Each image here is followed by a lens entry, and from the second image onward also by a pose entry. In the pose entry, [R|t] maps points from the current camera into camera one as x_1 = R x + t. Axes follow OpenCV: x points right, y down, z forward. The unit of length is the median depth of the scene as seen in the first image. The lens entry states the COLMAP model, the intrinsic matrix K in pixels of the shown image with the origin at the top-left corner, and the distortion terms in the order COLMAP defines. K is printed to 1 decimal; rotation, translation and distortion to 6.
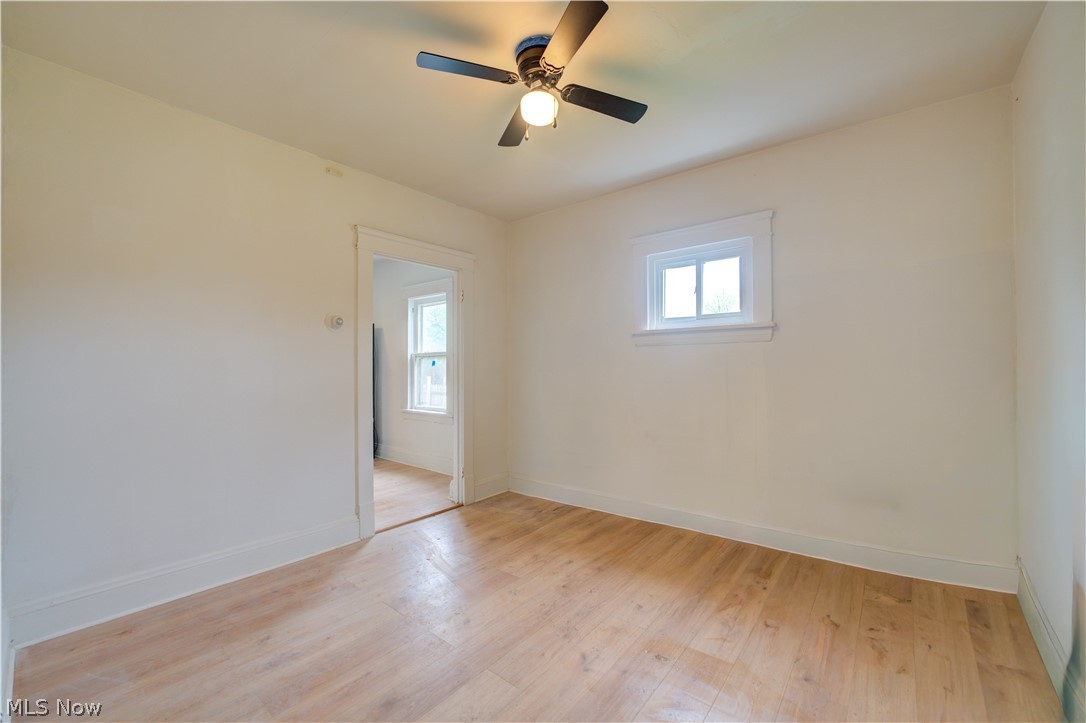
lens RADIAL K [[437.4, 0, 541.8], [0, 437.4, 364.8], [0, 0, 1]] dist [-0.028604, 0.005077]
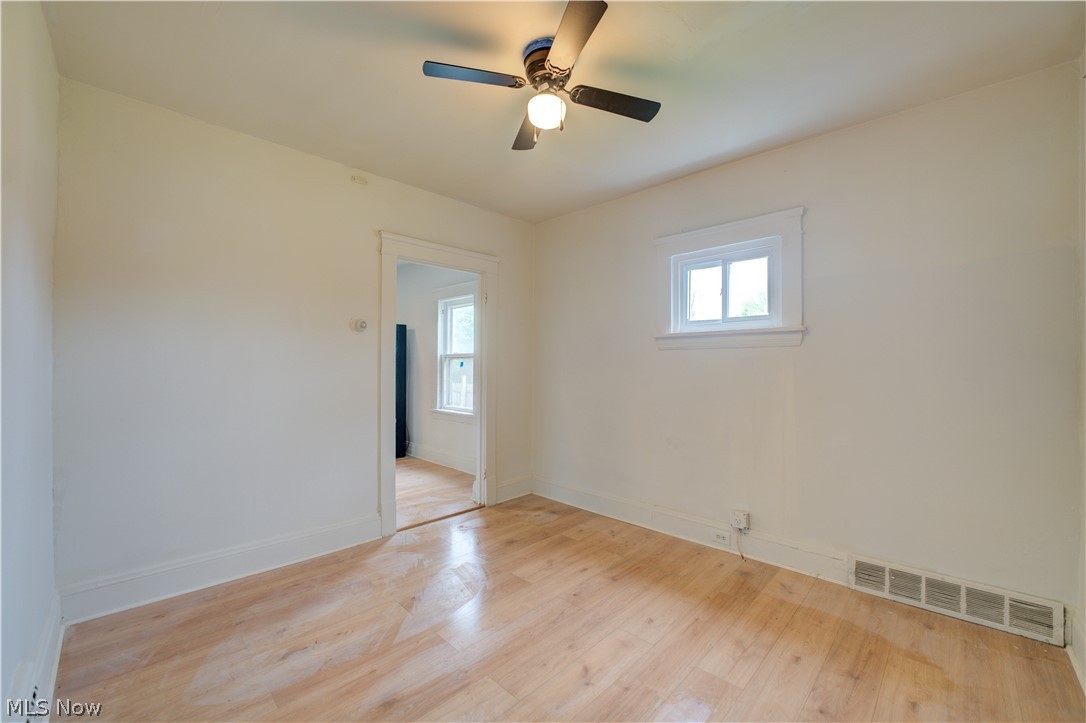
lens RADIAL K [[437.9, 0, 540.9], [0, 437.9, 364.3], [0, 0, 1]] dist [-0.028182, 0.004264]
pose [[0.995850, 0.008005, -0.090661, 0.069624], [-0.007951, 0.999968, 0.000955, -0.015340], [0.090665, -0.000231, 0.995881, 0.013214]]
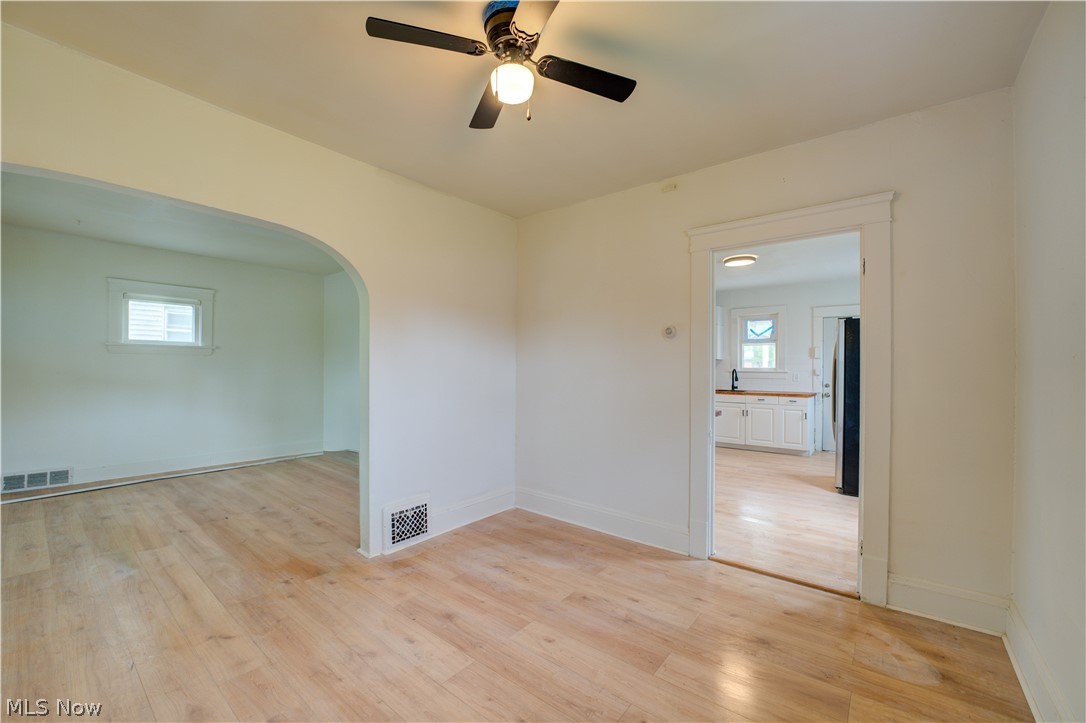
lens RADIAL K [[437.9, 0, 540.9], [0, 437.9, 364.3], [0, 0, 1]] dist [-0.028182, 0.004264]
pose [[0.001349, -0.001713, -0.999998, 0.814385], [-0.005692, 0.999982, -0.001720, -0.025464], [0.999983, 0.005695, 0.001339, 0.993294]]
